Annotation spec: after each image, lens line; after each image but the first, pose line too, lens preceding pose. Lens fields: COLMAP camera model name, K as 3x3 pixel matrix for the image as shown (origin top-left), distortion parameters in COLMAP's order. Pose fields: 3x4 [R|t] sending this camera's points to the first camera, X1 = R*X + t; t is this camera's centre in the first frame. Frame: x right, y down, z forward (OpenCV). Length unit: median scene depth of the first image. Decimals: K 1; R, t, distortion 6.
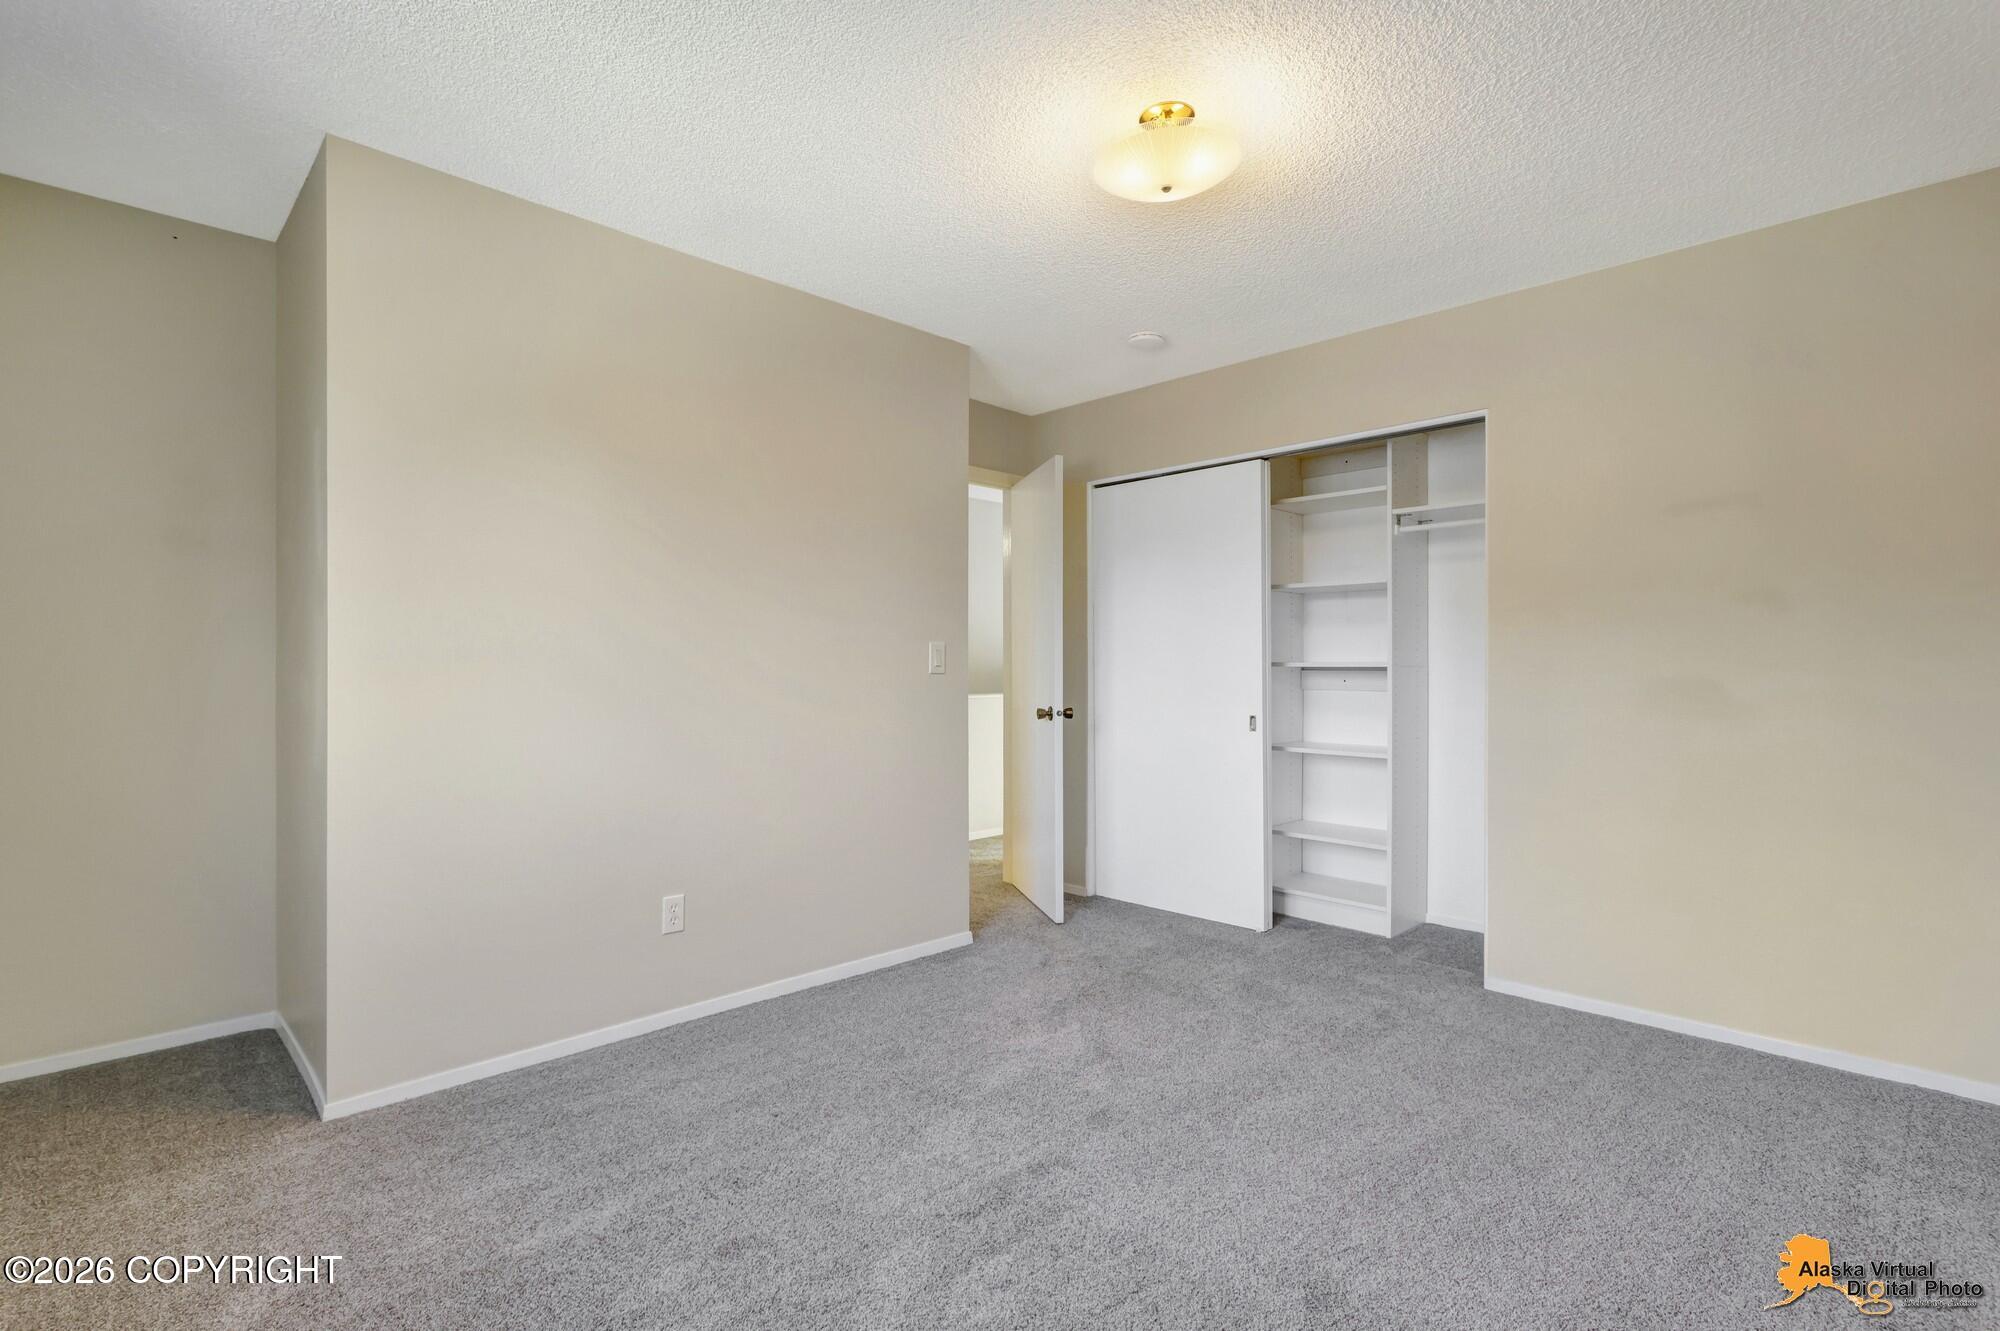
lens RADIAL K [[923.7, 0, 991.1], [0, 923.7, 667.8], [0, 0, 1]] dist [0.007889, -0.002948]
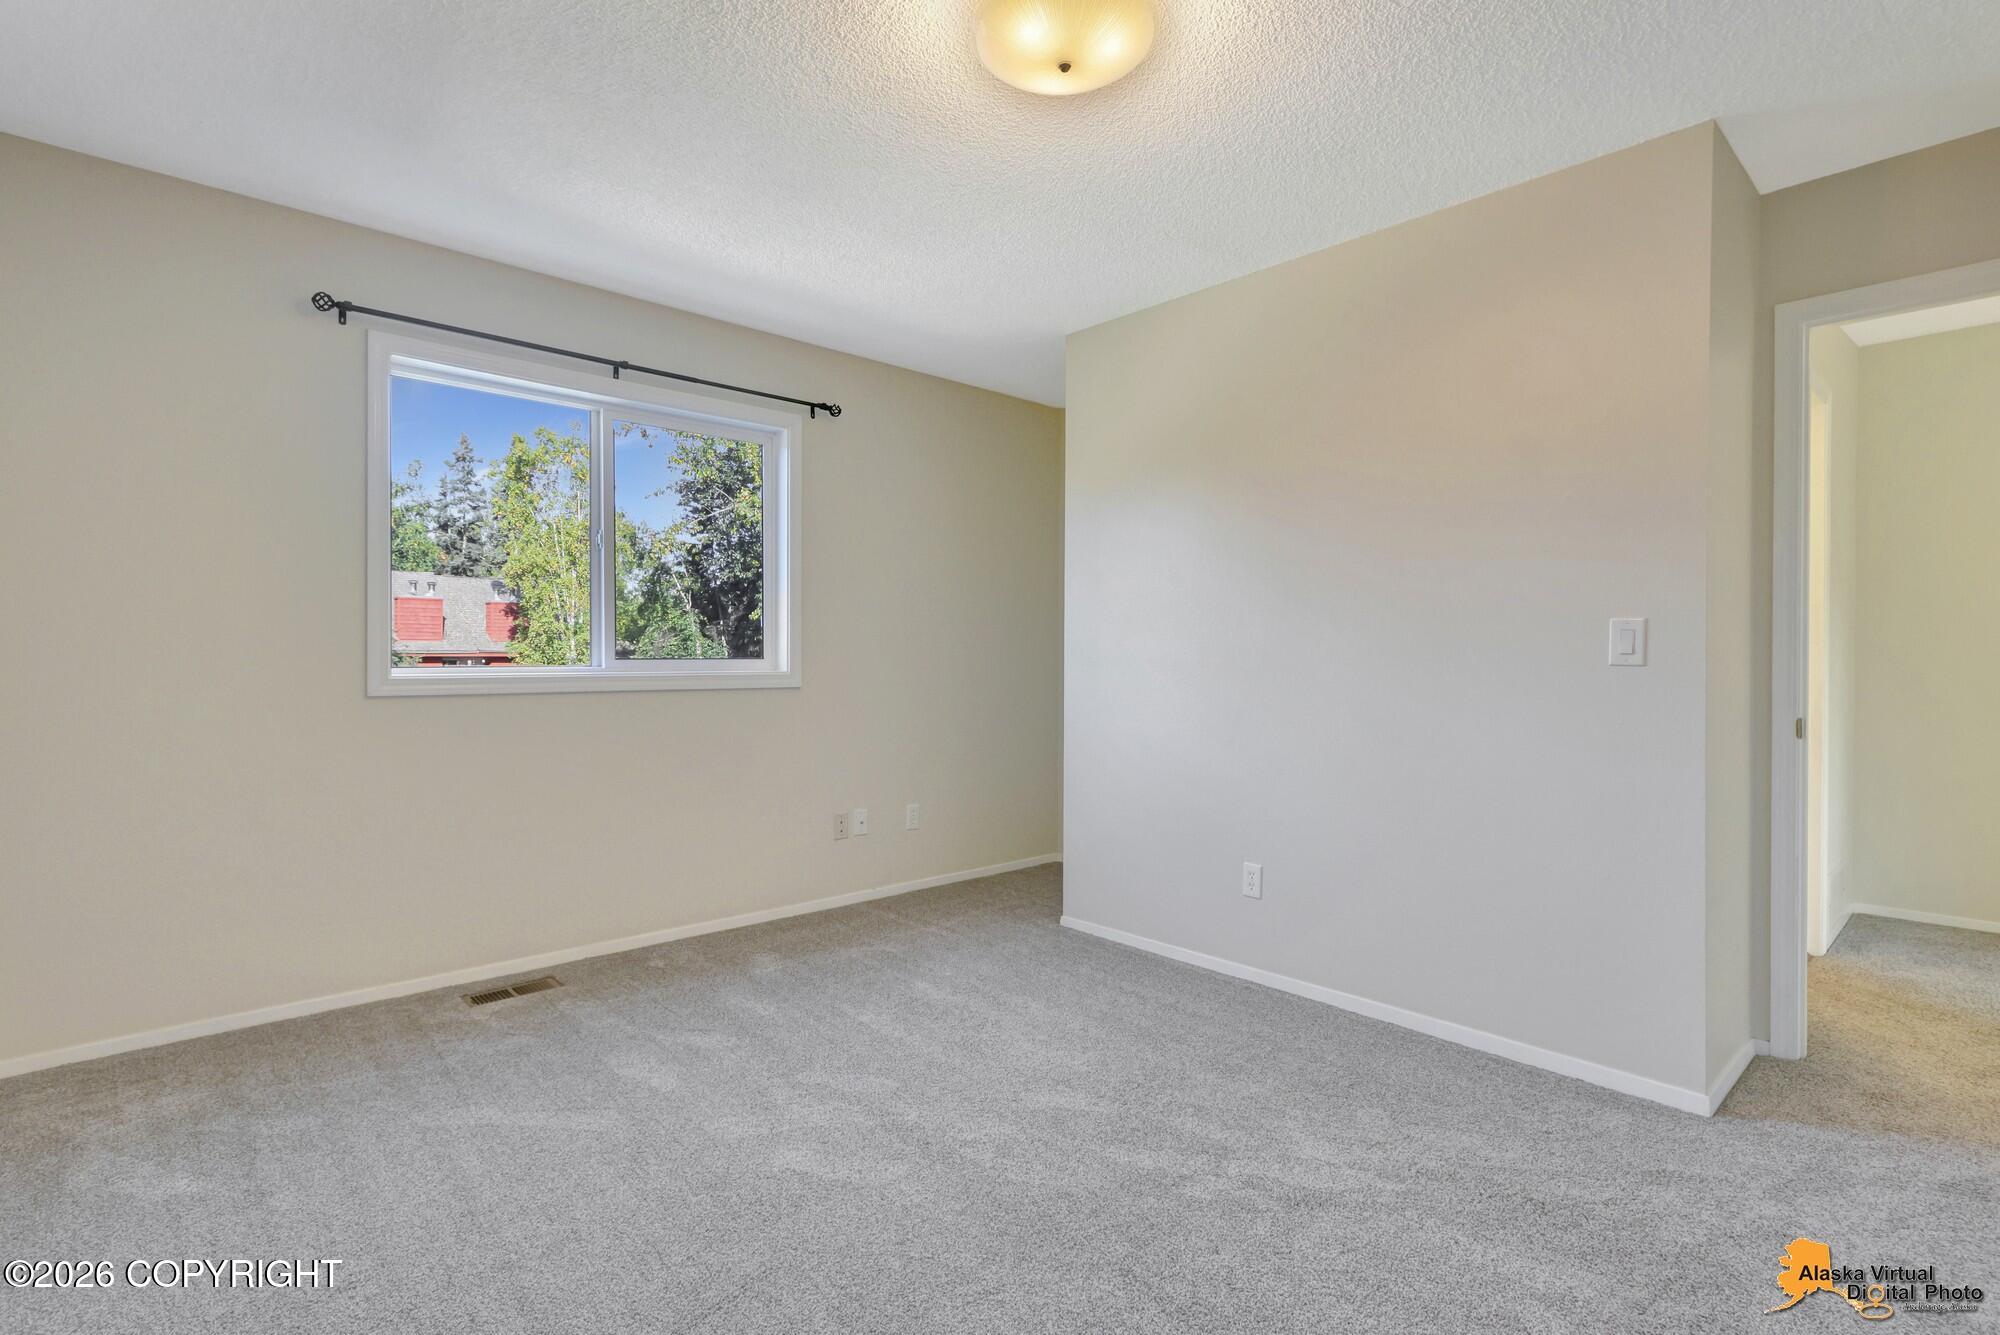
lens RADIAL K [[923.7, 0, 986.0], [0, 923.7, 667.2], [0, 0, 1]] dist [0.007889, -0.002948]
pose [[-0.008438, 0.015103, -0.999850, 0.744168], [-0.003892, 0.999878, 0.015136, -0.000360], [0.999957, 0.004019, -0.008378, 0.691592]]
